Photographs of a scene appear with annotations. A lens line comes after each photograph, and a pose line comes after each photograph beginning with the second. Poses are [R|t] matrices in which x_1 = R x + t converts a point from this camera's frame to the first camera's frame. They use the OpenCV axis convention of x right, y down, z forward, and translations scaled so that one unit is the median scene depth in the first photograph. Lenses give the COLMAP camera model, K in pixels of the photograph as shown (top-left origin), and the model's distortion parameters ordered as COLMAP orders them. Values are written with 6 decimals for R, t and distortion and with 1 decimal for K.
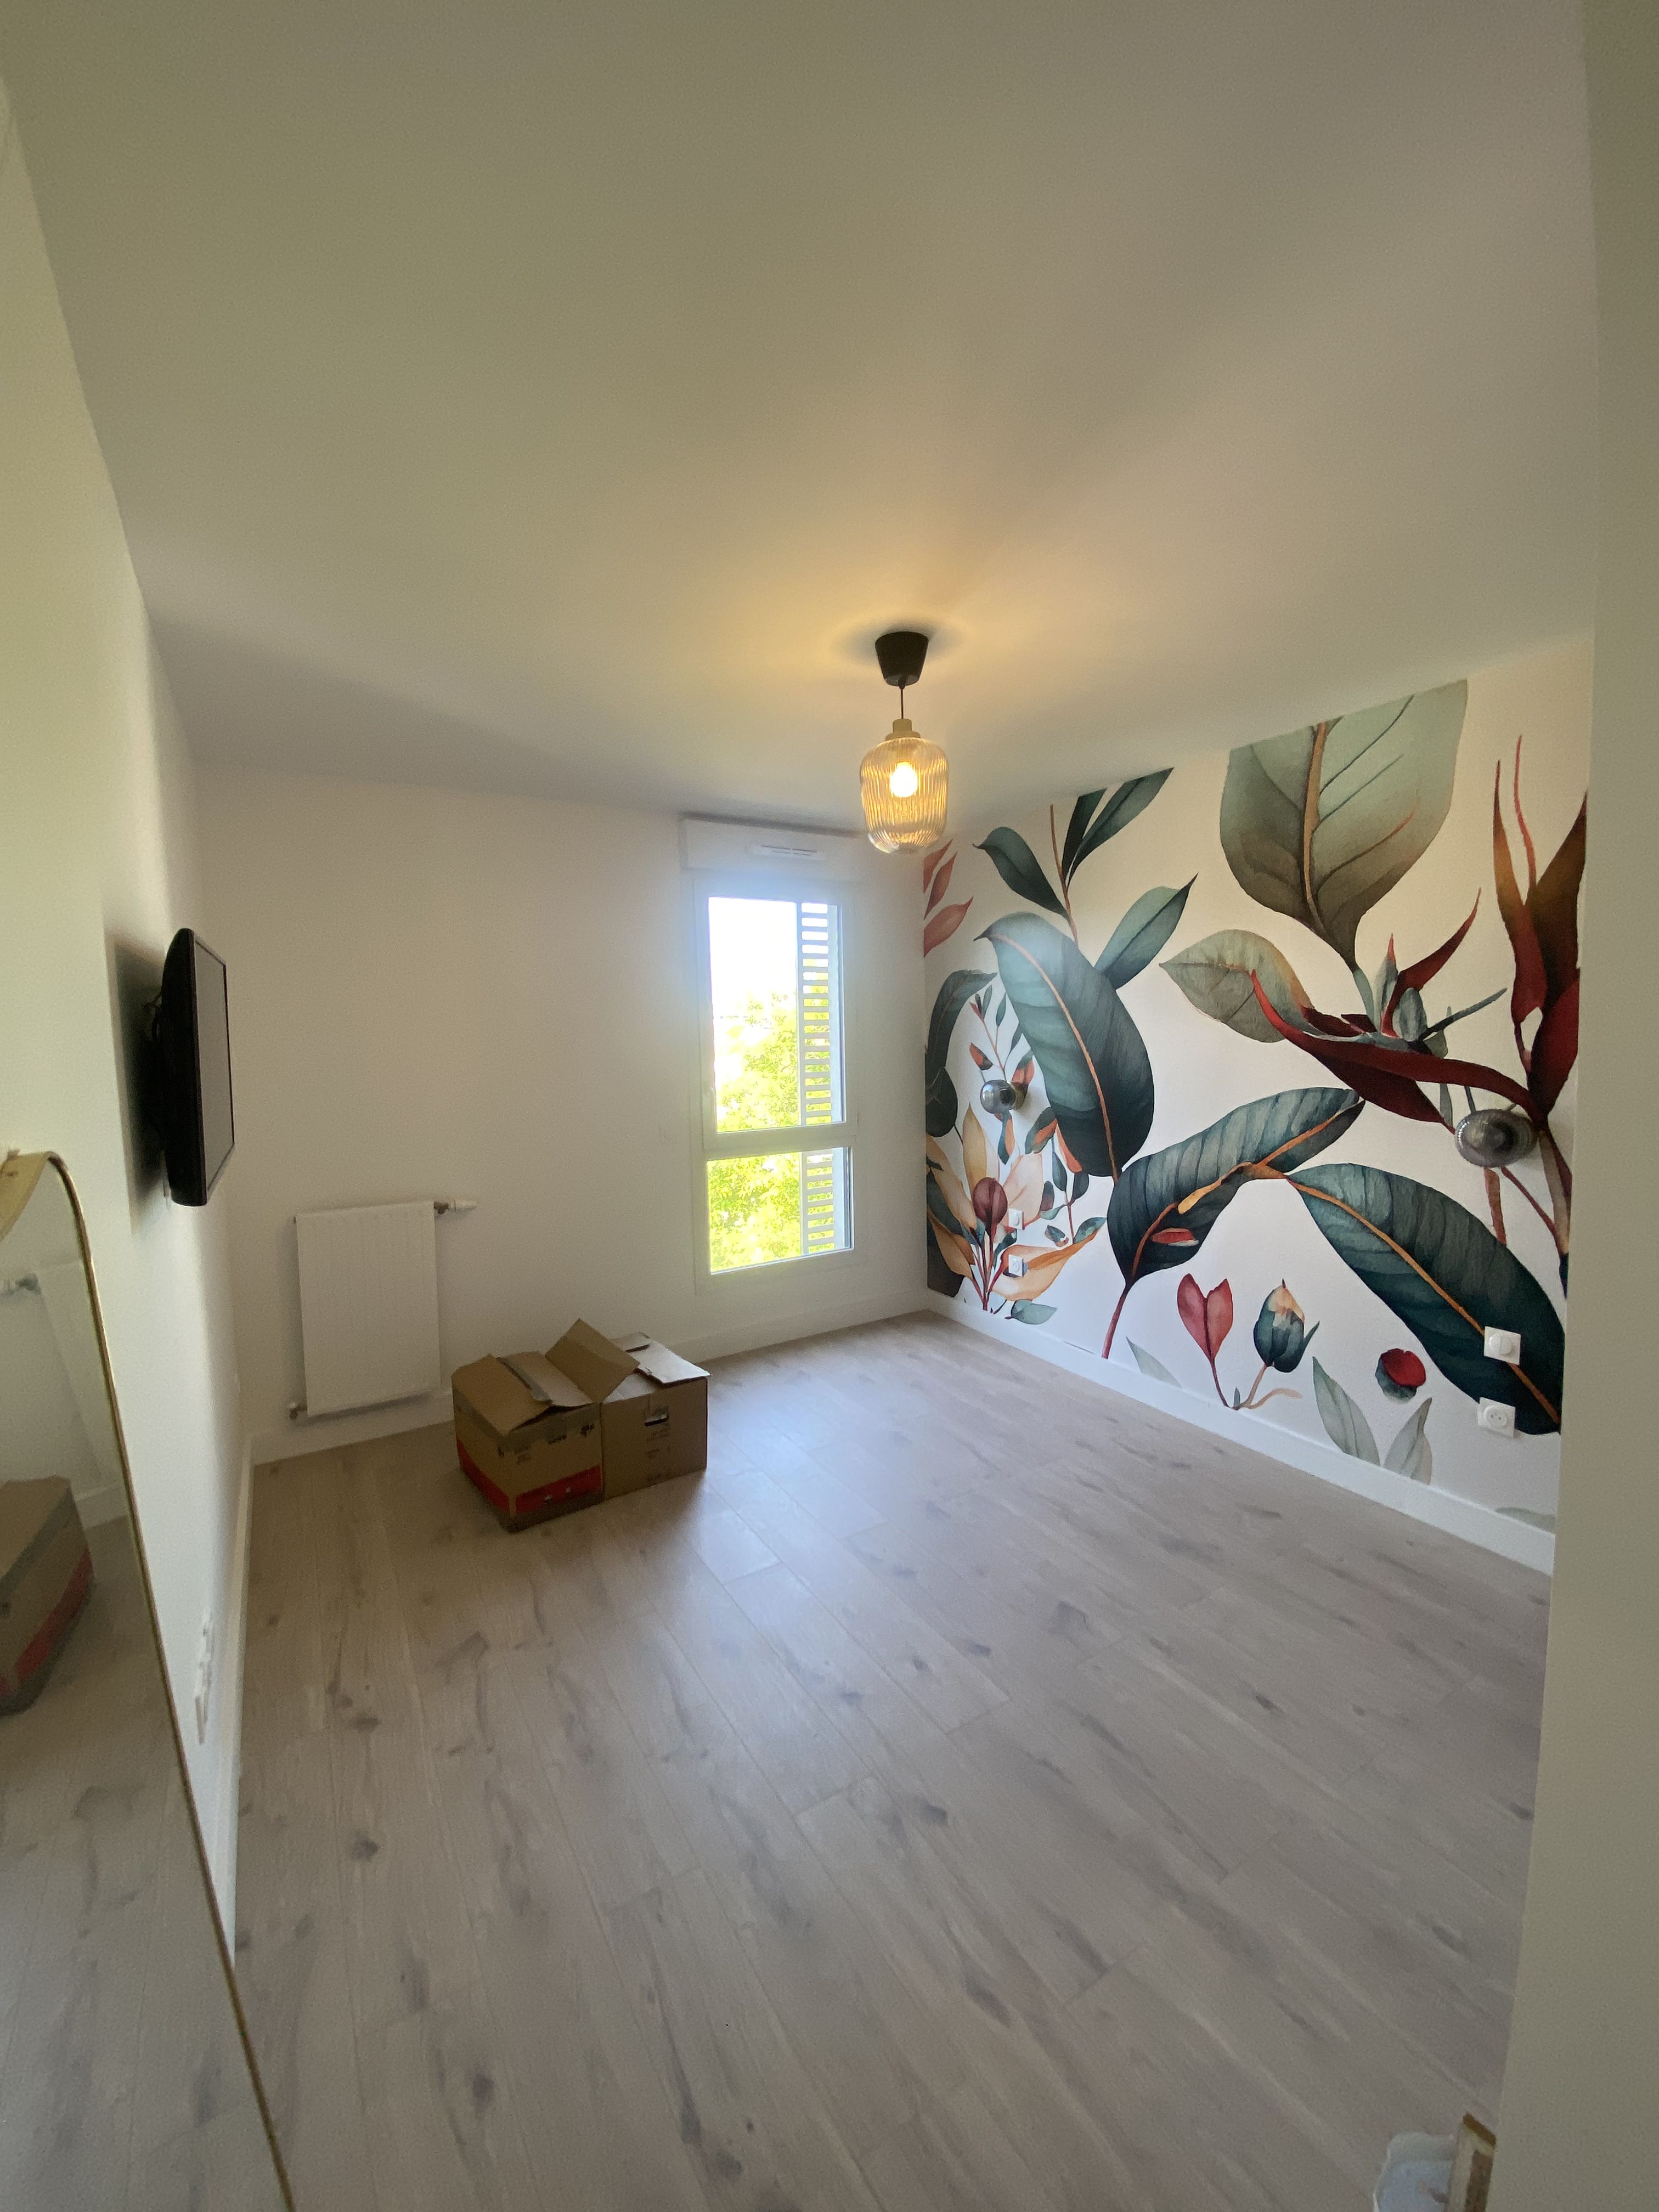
lens RADIAL K [[906.0, 0, 828.9], [0, 906.0, 1096.7], [0, 0, 1]] dist [0.032090, -0.023642]
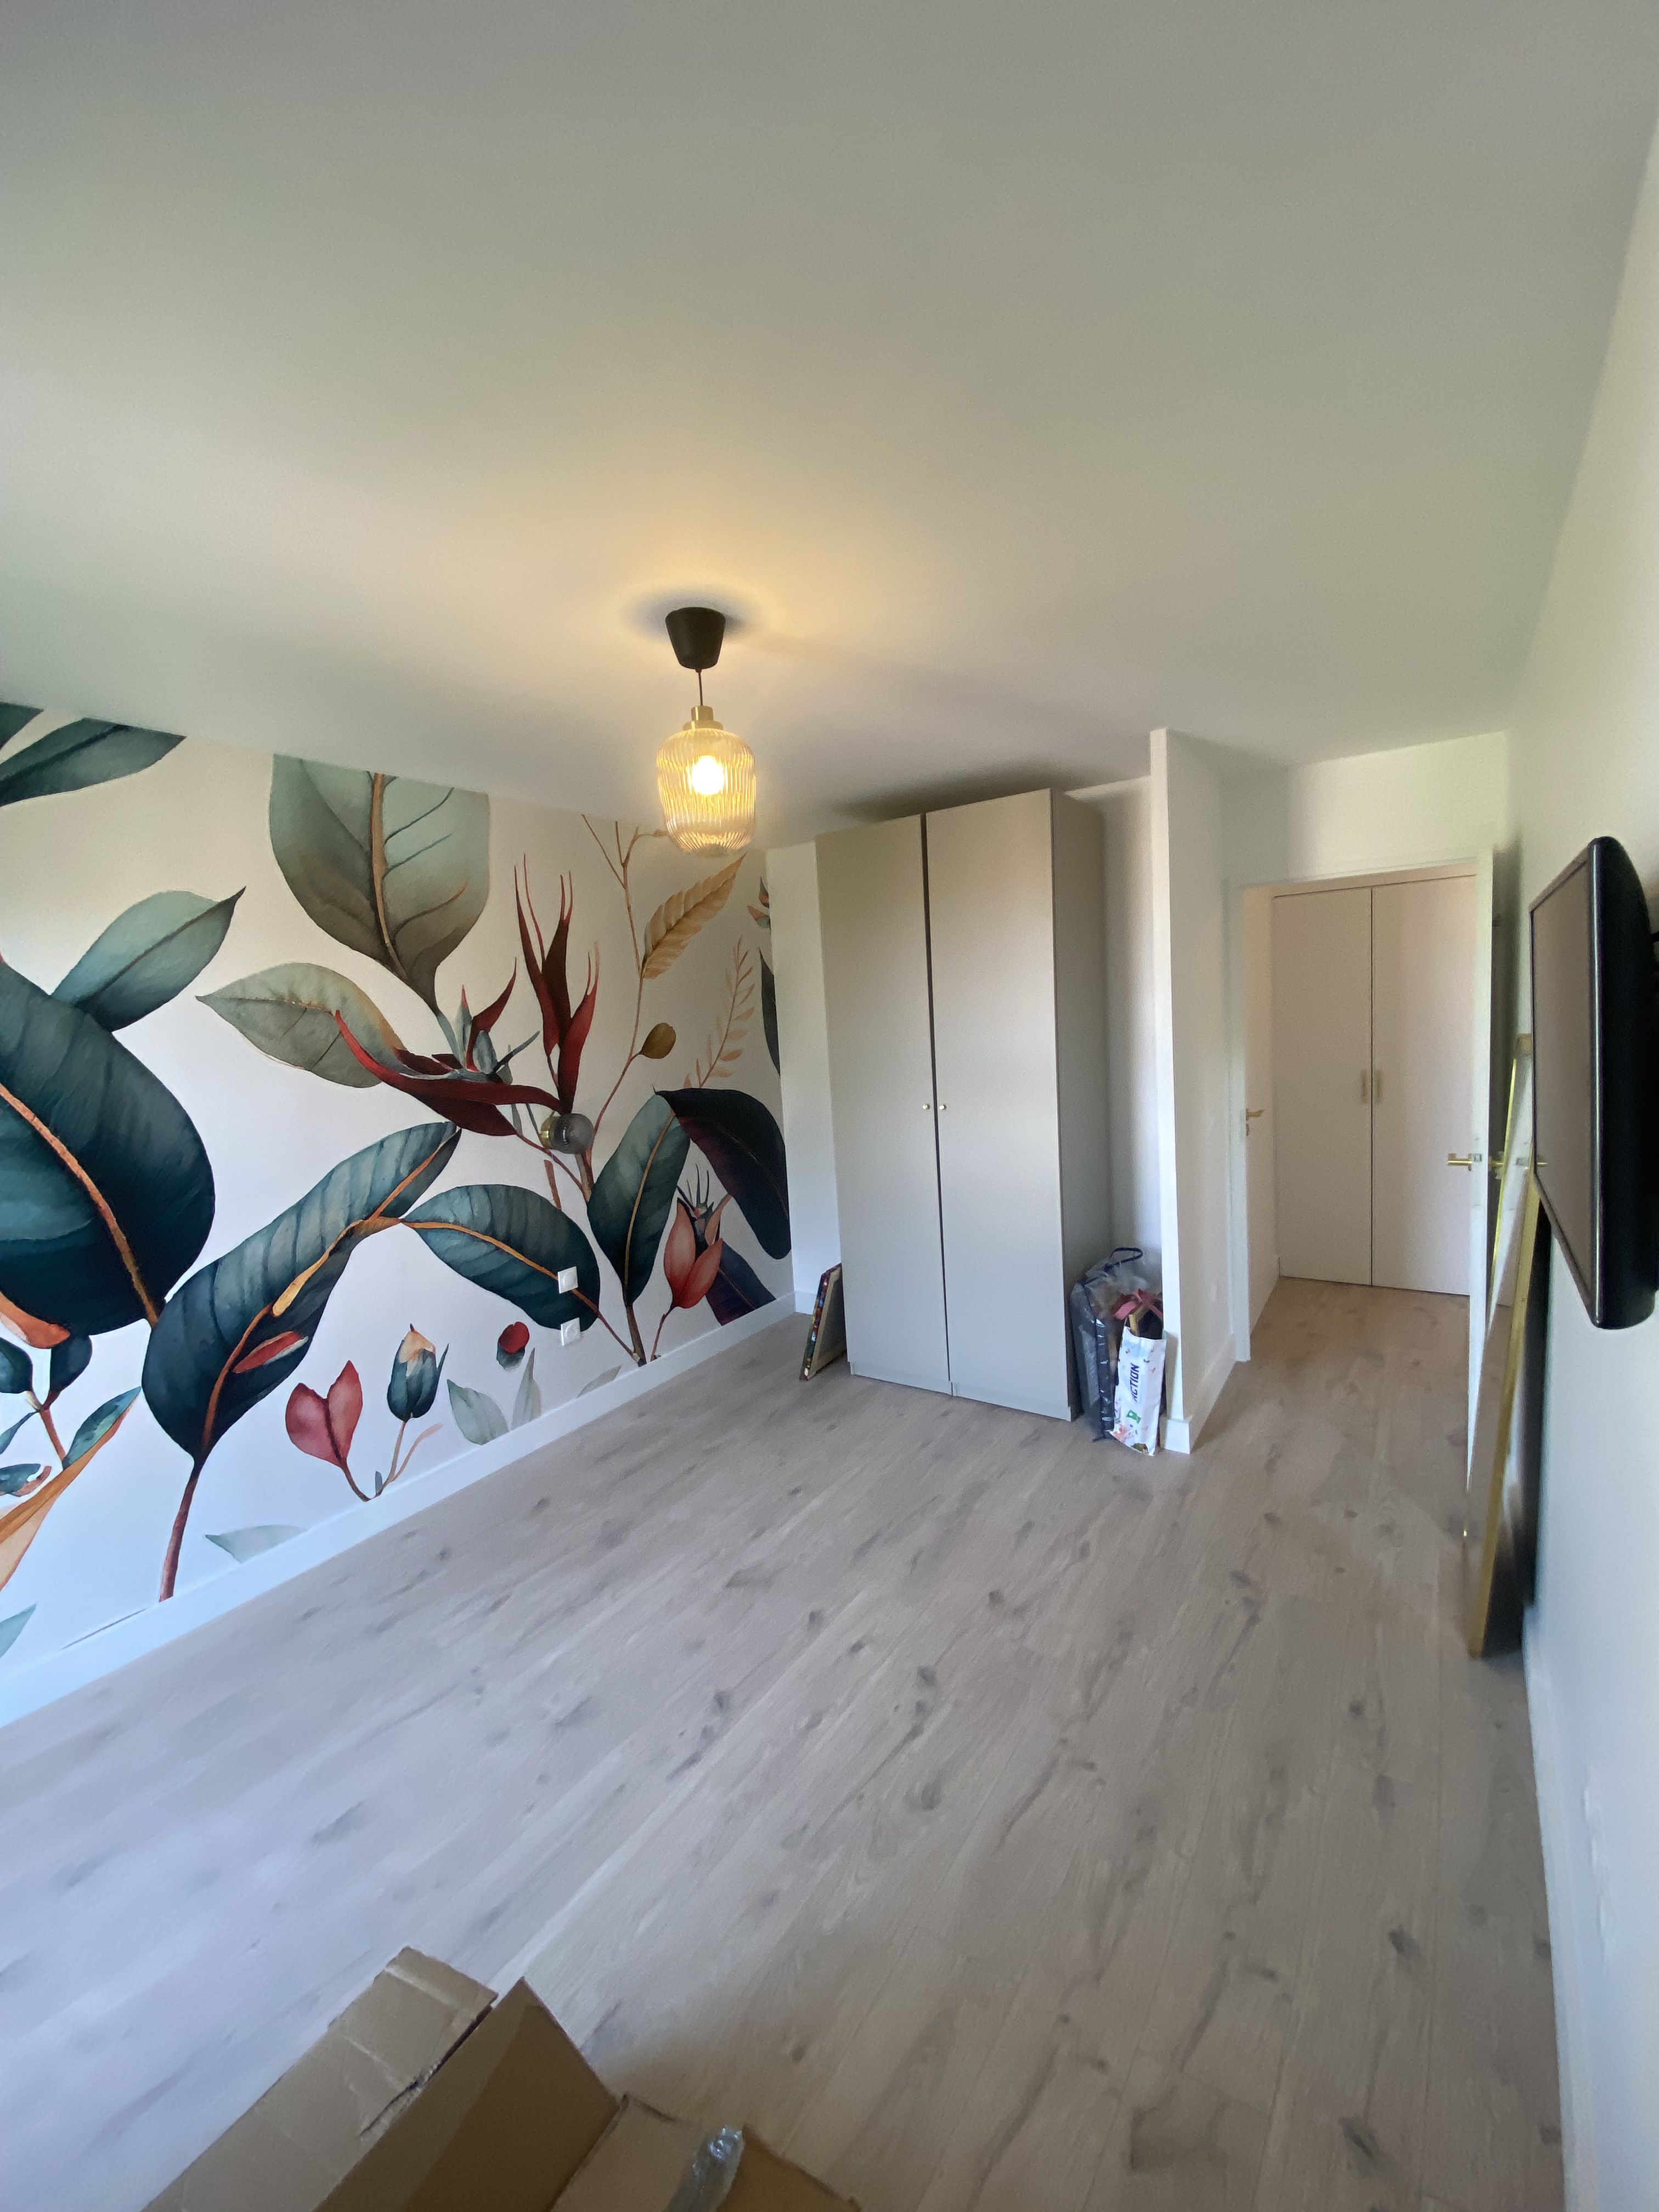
lens RADIAL K [[906.0, 0, 828.9], [0, 906.0, 1096.7], [0, 0, 1]] dist [0.032090, -0.023642]
pose [[-0.428284, -0.039806, 0.902767, -0.609497], [0.133636, 0.985254, 0.106842, -0.091969], [-0.893708, 0.166401, -0.416650, 1.021117]]
